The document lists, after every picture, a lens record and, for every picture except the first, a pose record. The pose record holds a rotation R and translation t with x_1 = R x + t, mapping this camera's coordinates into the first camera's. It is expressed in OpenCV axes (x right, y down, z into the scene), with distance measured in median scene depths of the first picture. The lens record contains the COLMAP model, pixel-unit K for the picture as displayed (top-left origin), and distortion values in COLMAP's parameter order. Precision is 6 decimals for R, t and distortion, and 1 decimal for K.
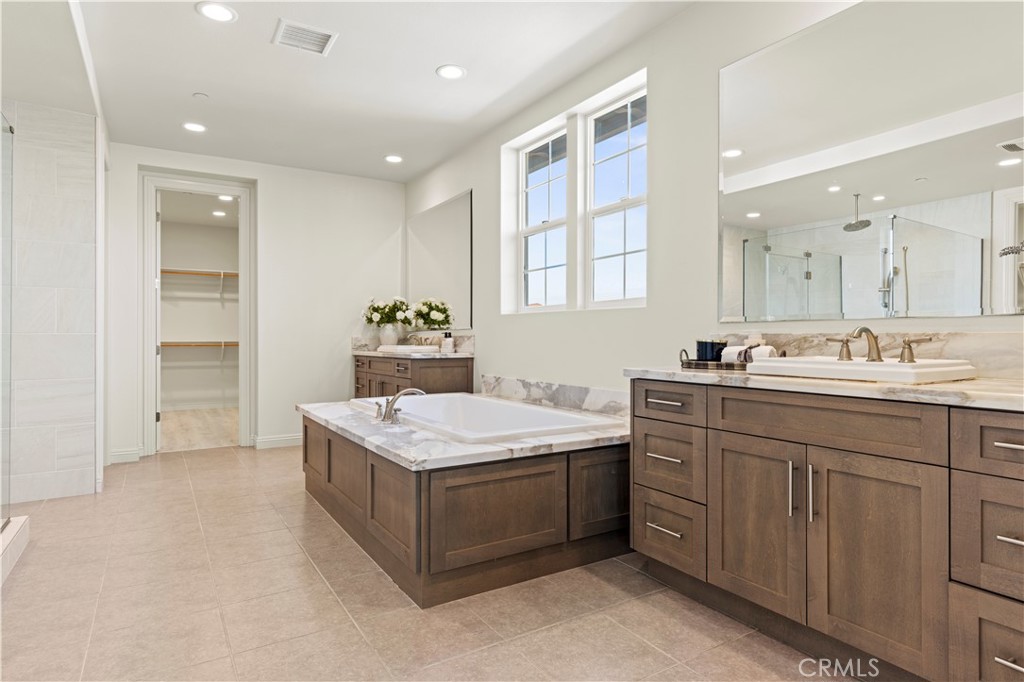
lens RADIAL K [[566.0, 0, 499.1], [0, 566.0, 341.8], [0, 0, 1]] dist [-0.000828, -0.000566]
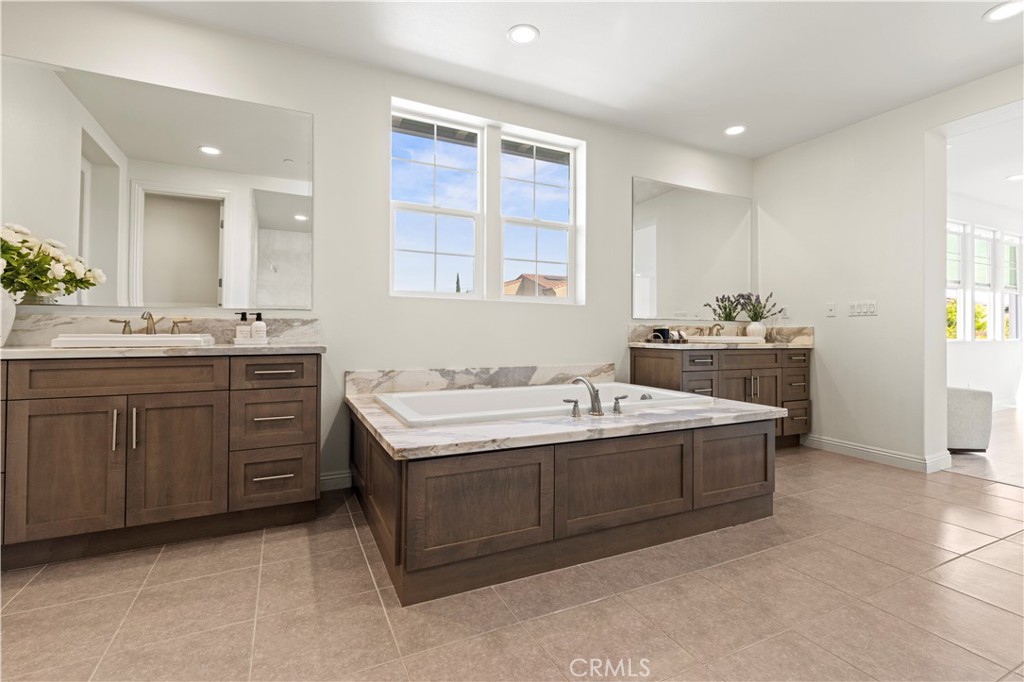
lens RADIAL K [[460.9, 0, 512.5], [0, 460.9, 335.6], [0, 0, 1]] dist [0.001576, -0.000056]
pose [[0.105020, -0.015920, 0.994343, -0.837700], [-0.002286, 0.999865, 0.016250, -0.001657], [-0.994467, -0.003979, 0.104970, 0.942785]]
